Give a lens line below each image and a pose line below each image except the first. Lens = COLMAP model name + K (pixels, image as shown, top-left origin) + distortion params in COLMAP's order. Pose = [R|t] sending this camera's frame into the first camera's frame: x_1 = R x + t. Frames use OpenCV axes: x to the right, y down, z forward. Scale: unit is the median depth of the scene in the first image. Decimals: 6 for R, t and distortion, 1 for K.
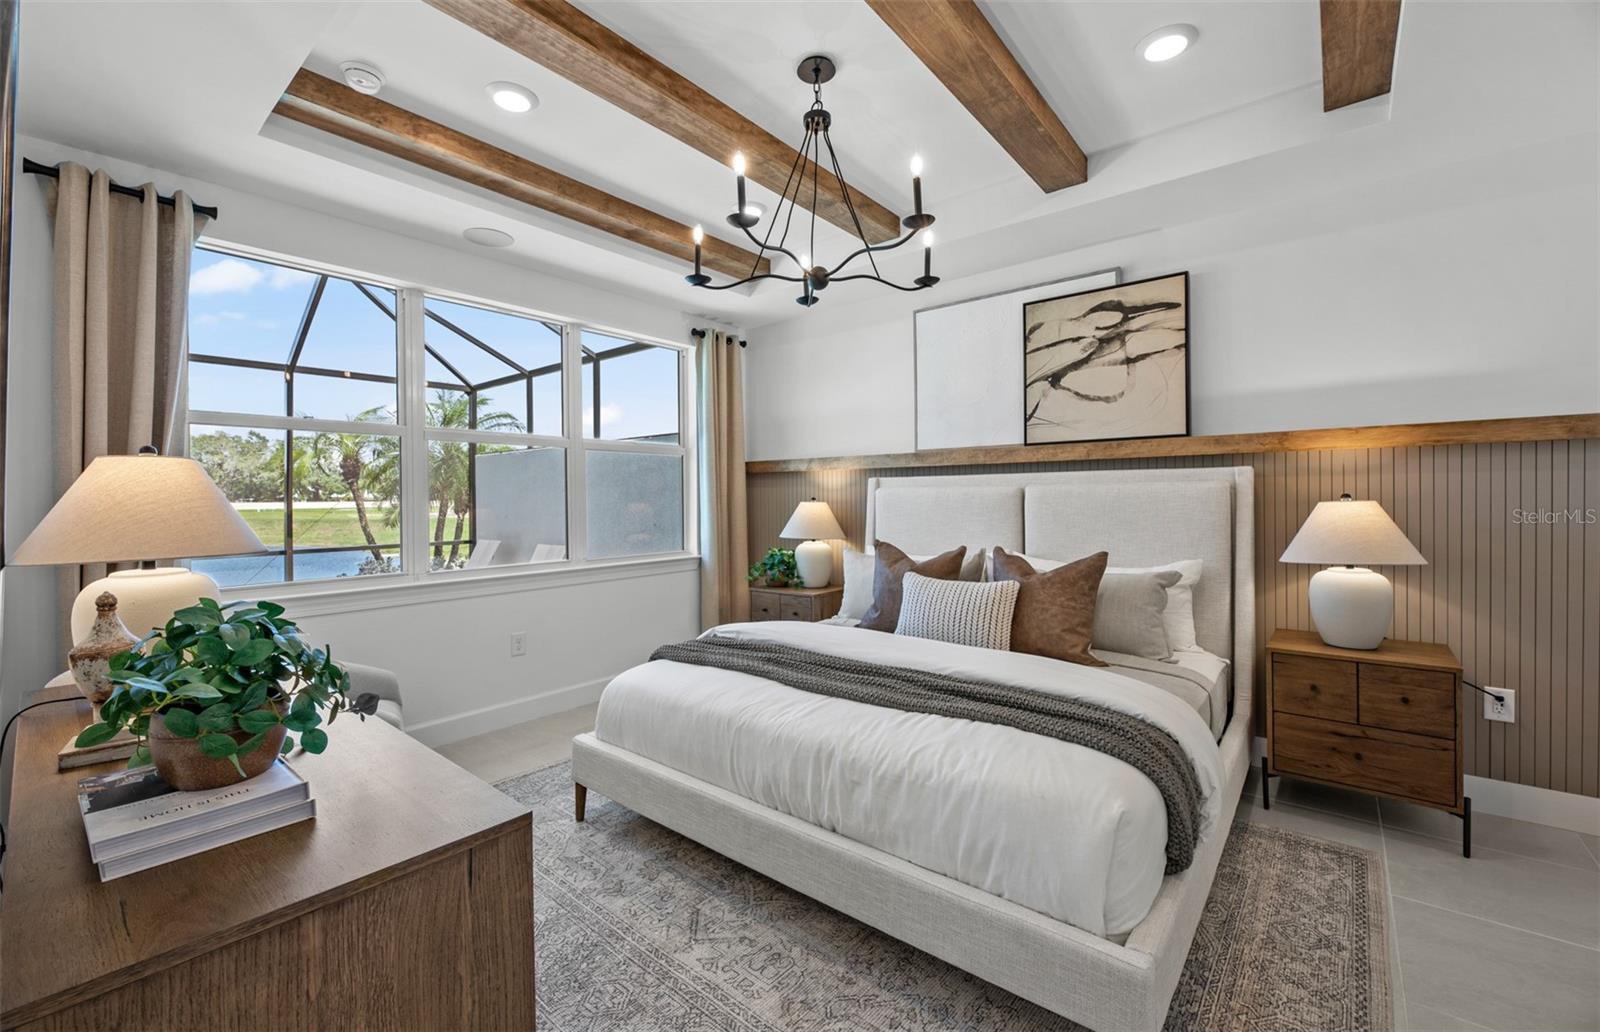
lens RADIAL K [[651.1, 0, 799.2], [0, 651.1, 509.5], [0, 0, 1]] dist [-0.009438, -0.000560]
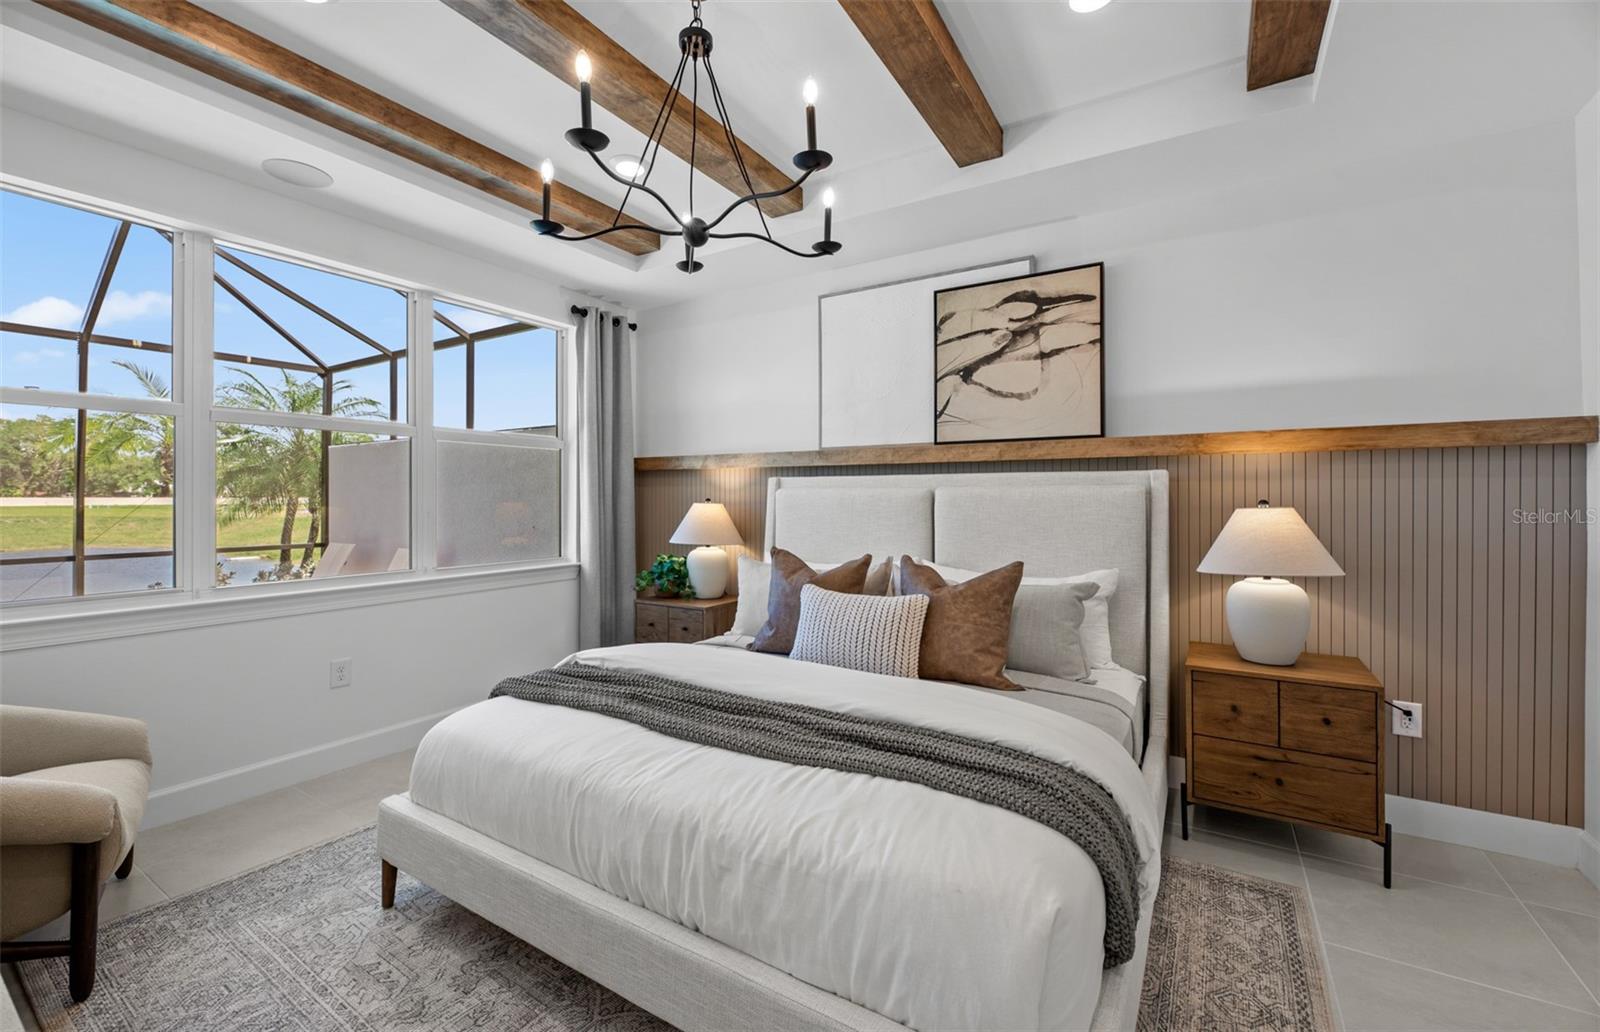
lens RADIAL K [[660.4, 0, 800.6], [0, 660.4, 504.9], [0, 0, 1]] dist [-0.012800, -0.000086]
pose [[0.990731, 0.008195, 0.135594, 0.044978], [-0.007044, 0.999935, -0.008968, -0.003839], [-0.135658, 0.007929, 0.990724, 0.140235]]
